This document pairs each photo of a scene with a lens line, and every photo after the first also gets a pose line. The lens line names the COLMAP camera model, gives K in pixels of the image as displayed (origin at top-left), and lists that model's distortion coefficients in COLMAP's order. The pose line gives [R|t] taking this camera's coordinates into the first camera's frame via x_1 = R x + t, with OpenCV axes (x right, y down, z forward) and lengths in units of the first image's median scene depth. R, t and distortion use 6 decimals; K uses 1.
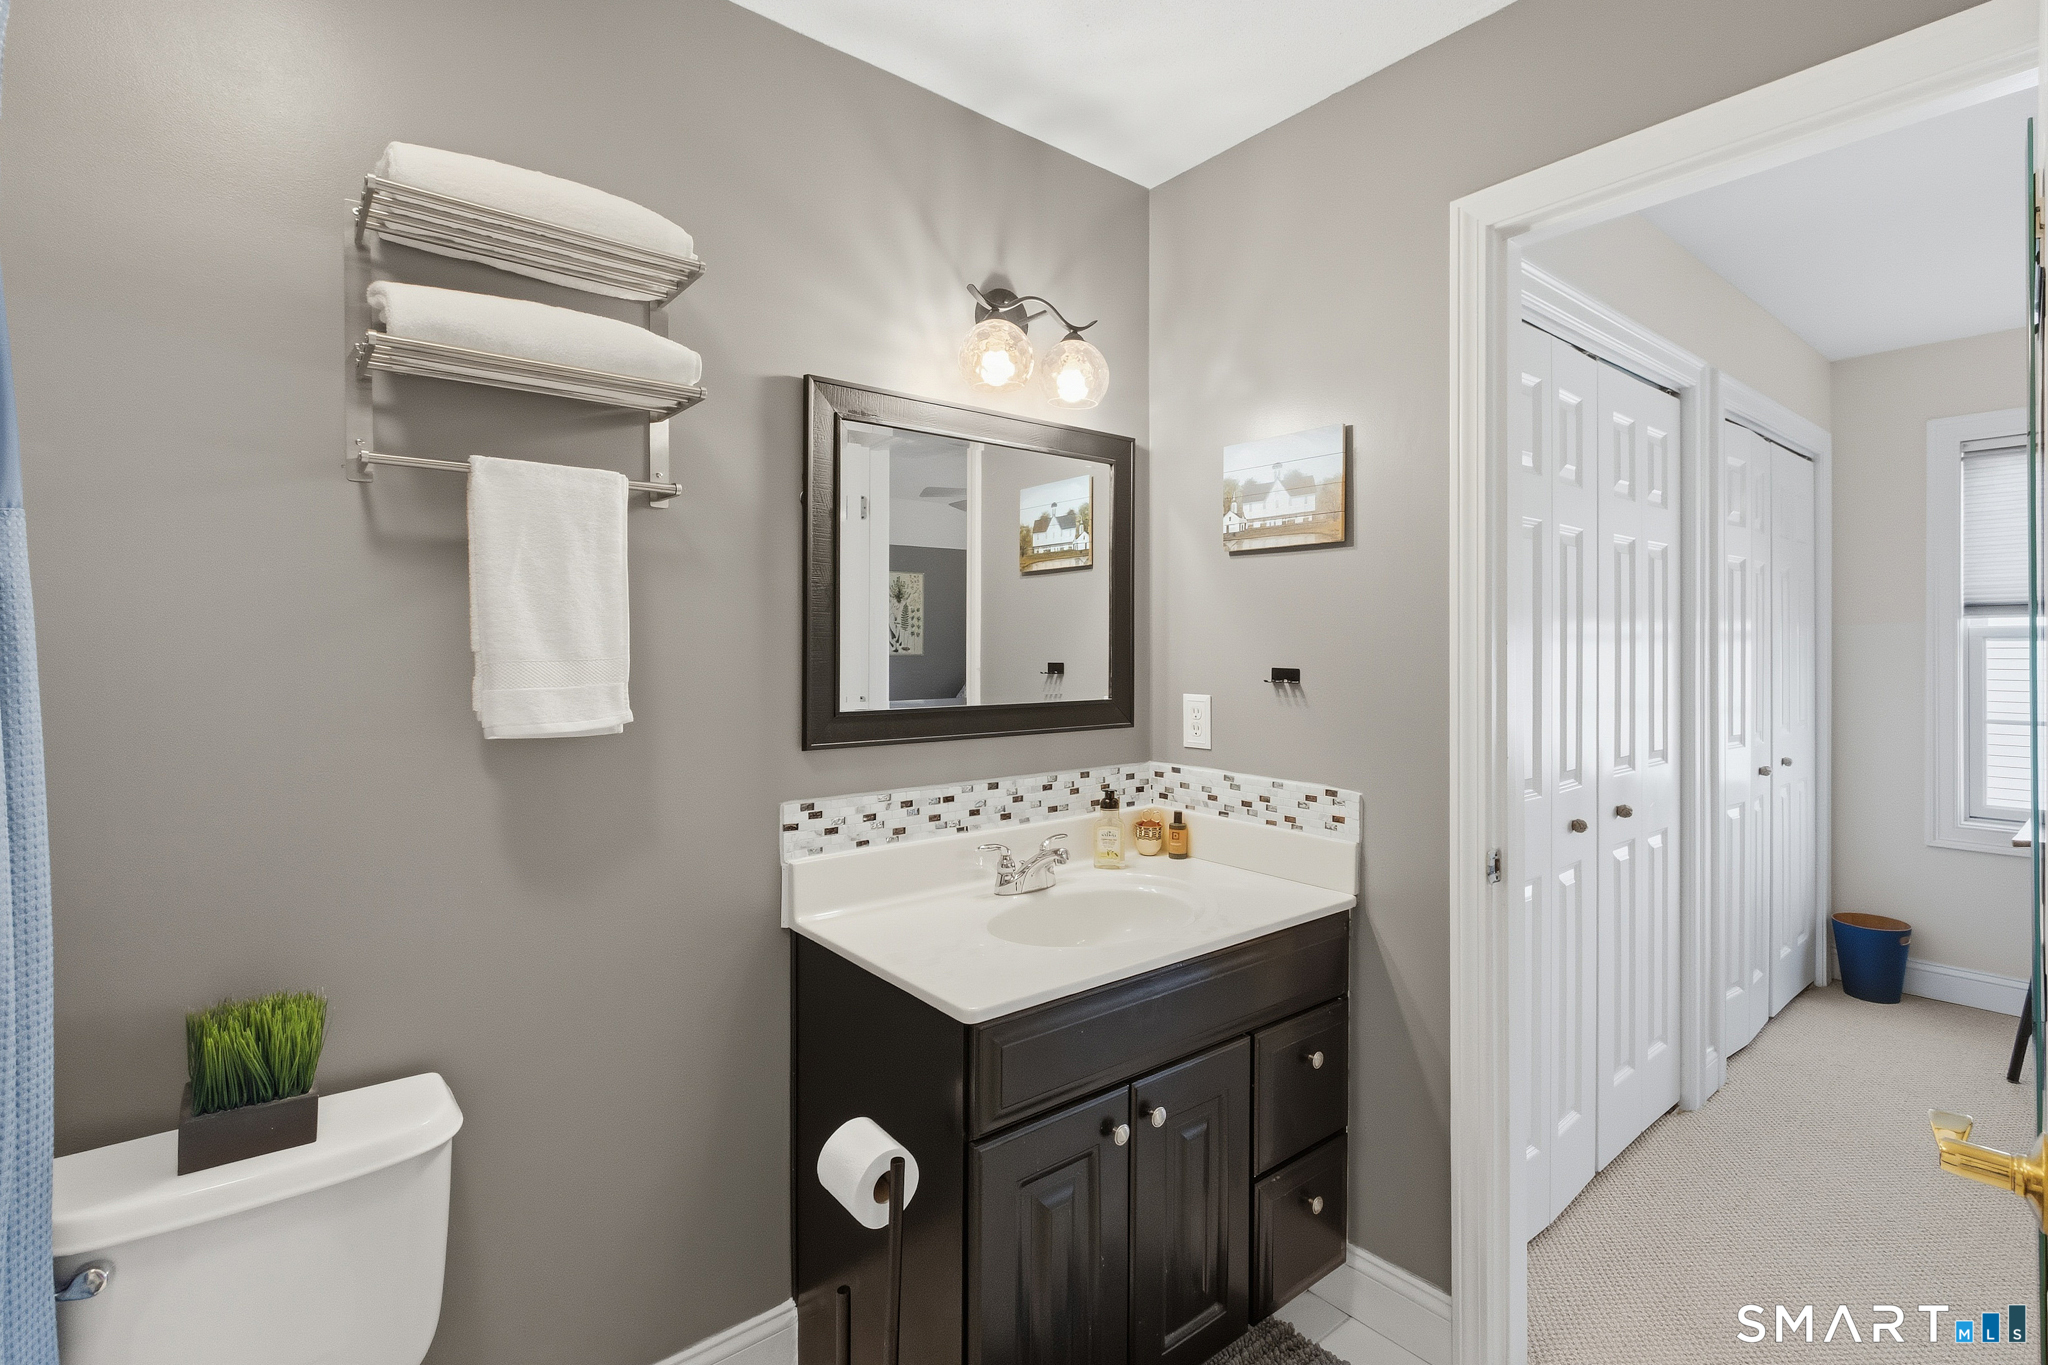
lens RADIAL K [[941.5, 0, 1018.8], [0, 941.5, 646.1], [0, 0, 1]] dist [-0.001344, -0.000778]
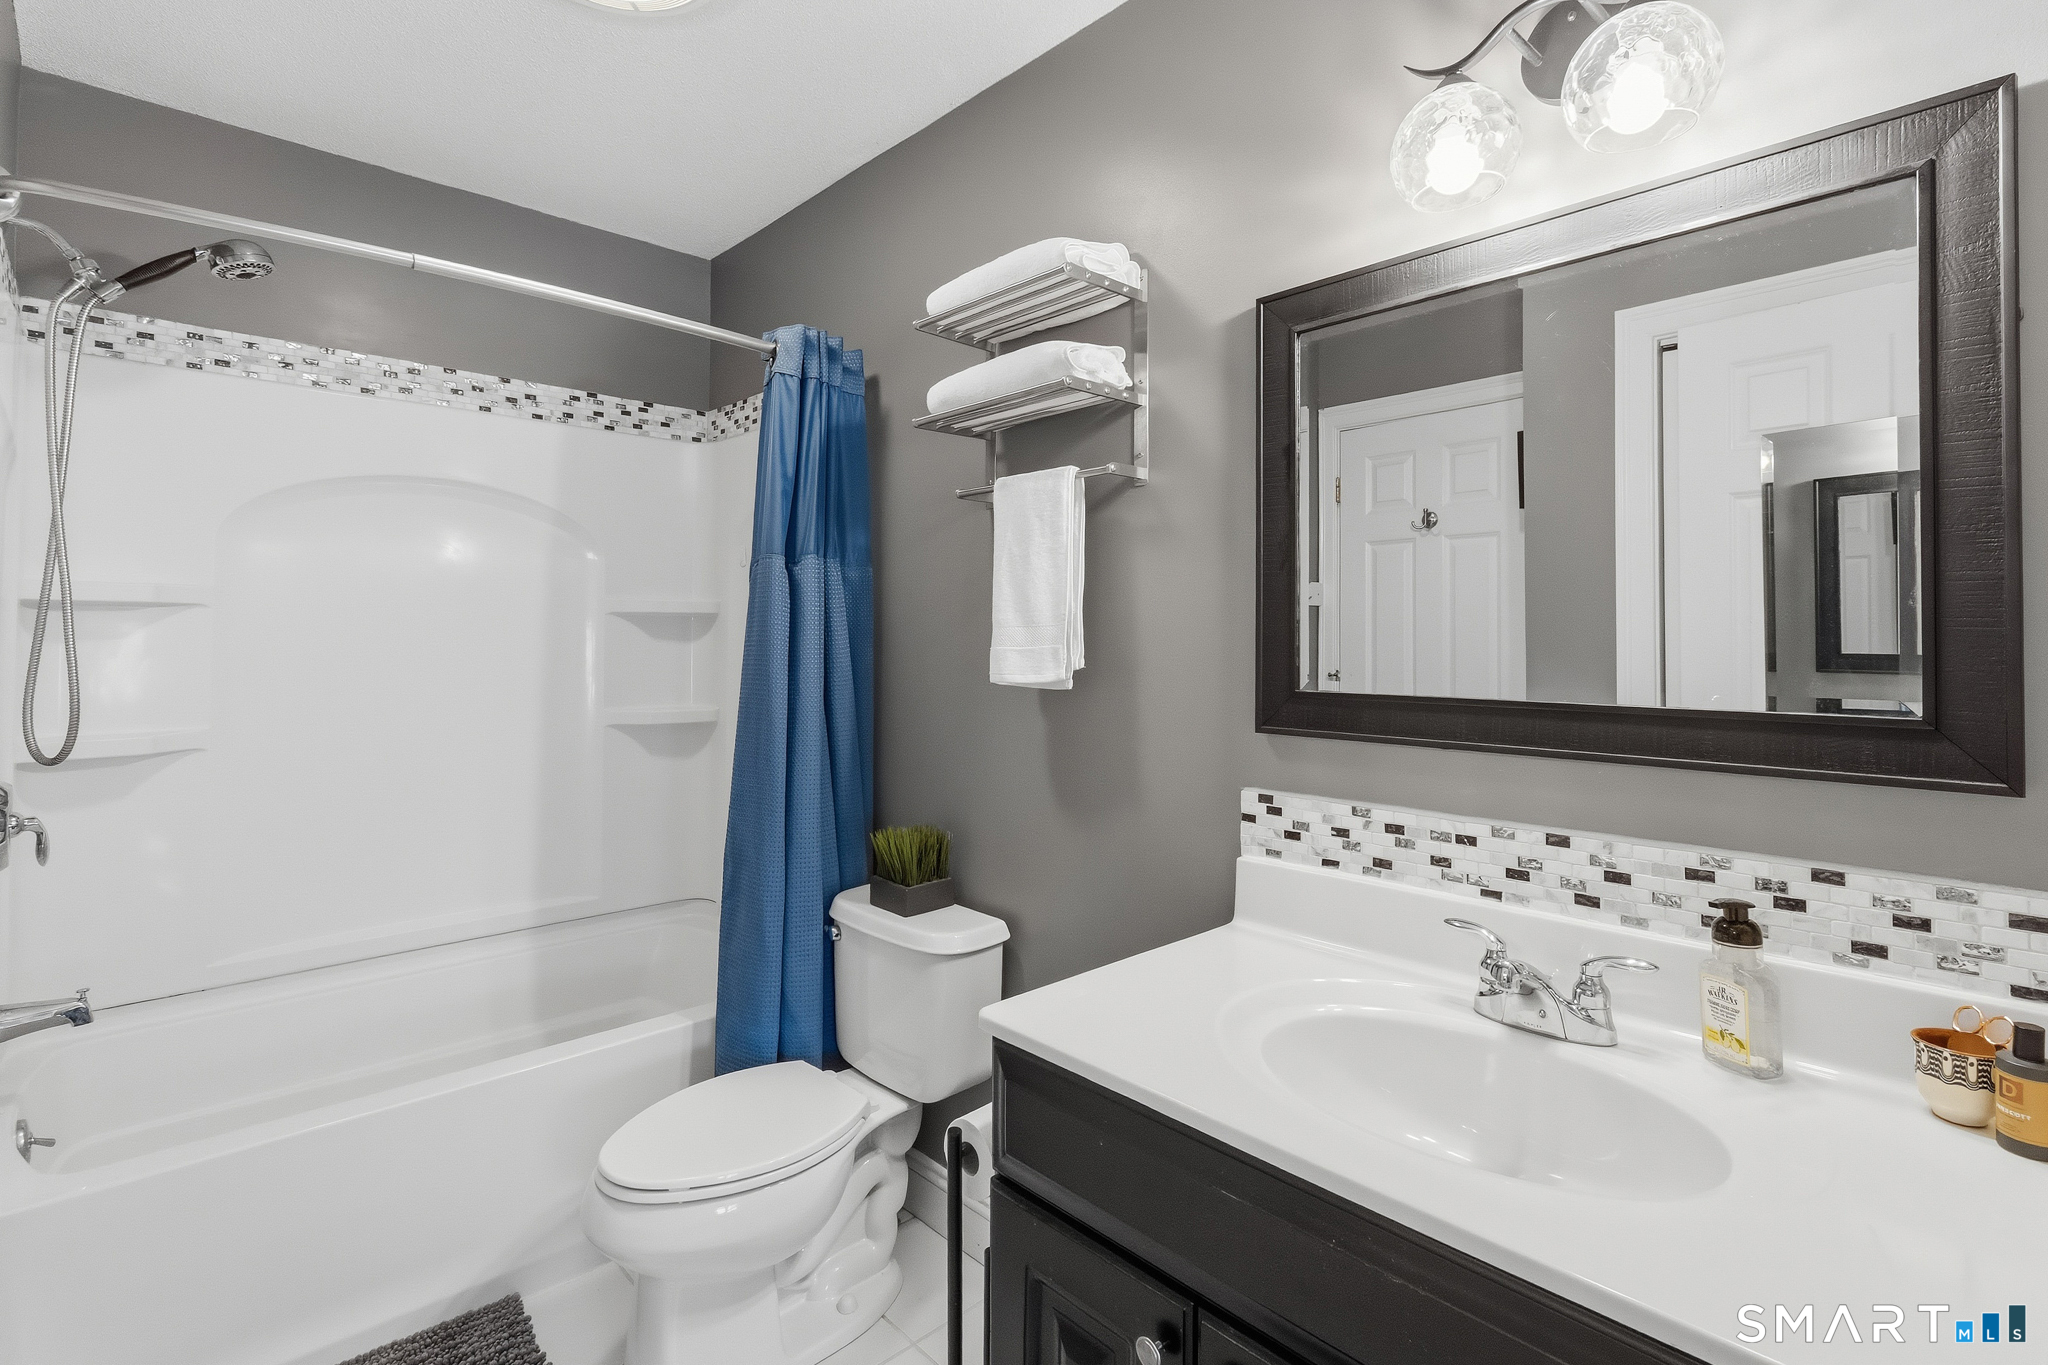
lens RADIAL K [[941.5, 0, 987.0], [0, 941.5, 630.5], [0, 0, 1]] dist [-0.001344, -0.000778]
pose [[0.054805, -0.015745, -0.998373, 0.575439], [-0.003850, 0.999865, -0.015980, 0.031127], [0.998490, 0.004719, 0.054737, 0.656617]]
